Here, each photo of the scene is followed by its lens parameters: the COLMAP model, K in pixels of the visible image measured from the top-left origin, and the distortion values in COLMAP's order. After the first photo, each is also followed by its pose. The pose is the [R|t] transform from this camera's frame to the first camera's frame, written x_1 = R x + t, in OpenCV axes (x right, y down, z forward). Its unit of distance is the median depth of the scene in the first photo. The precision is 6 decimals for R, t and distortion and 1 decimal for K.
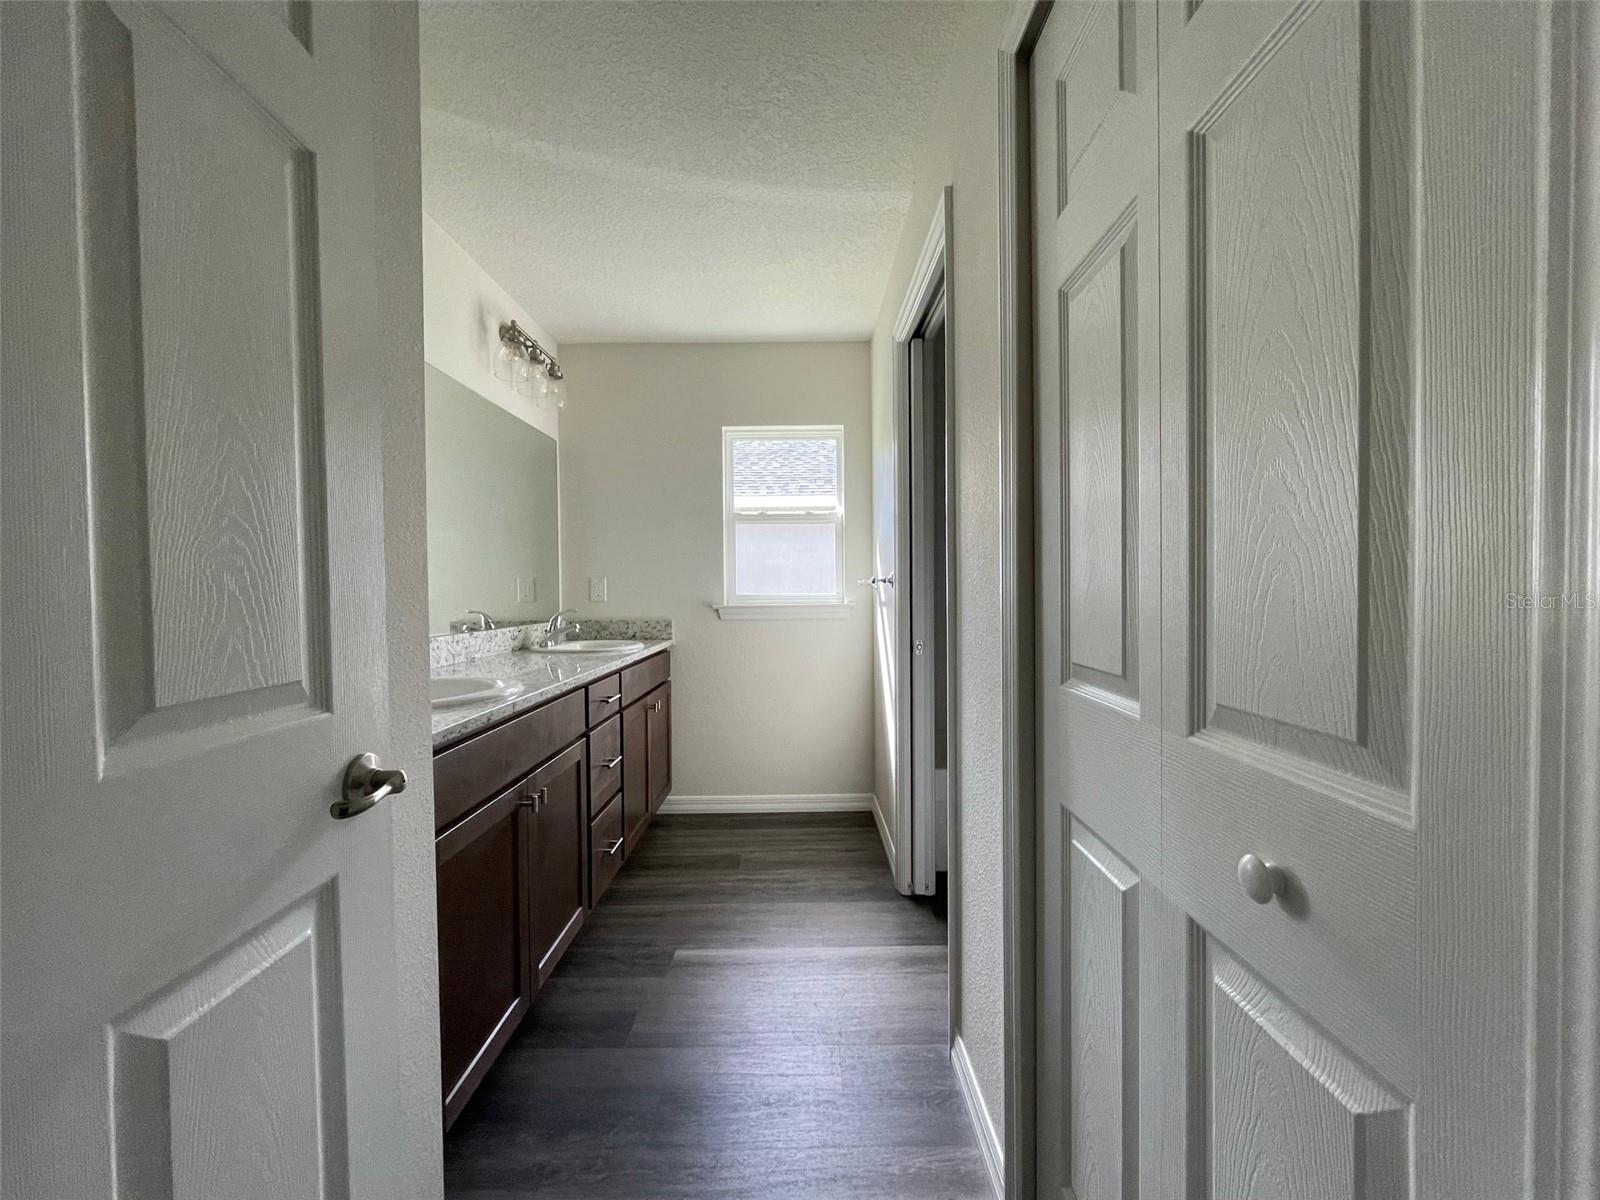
lens RADIAL K [[660.4, 0, 802.8], [0, 660.4, 602.7], [0, 0, 1]] dist [0.000348, 0.000039]
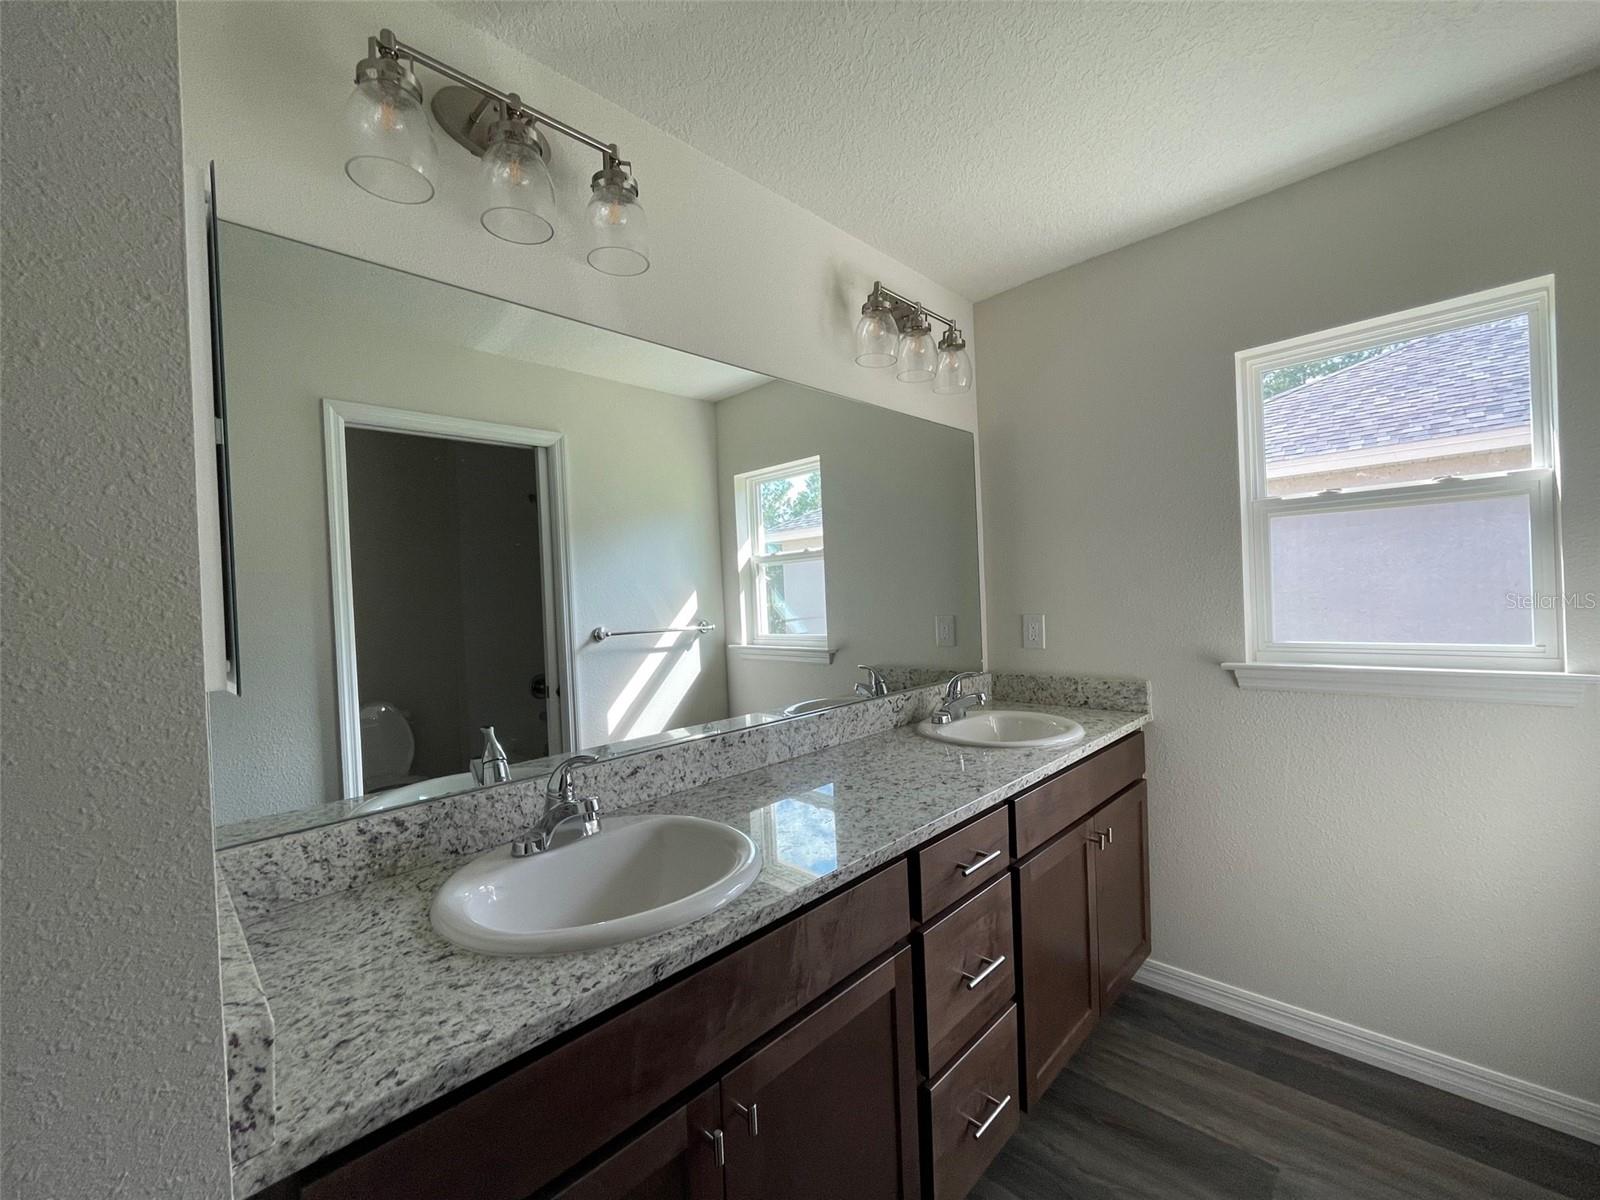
lens RADIAL K [[647.1, 0, 797.0], [0, 647.1, 596.3], [0, 0, 1]] dist [-0.007859, 0.000104]
pose [[0.704680, -0.015990, -0.709345, 0.003622], [0.021398, 0.999770, -0.001279, -0.067644], [0.709203, -0.014278, 0.704860, 0.360833]]
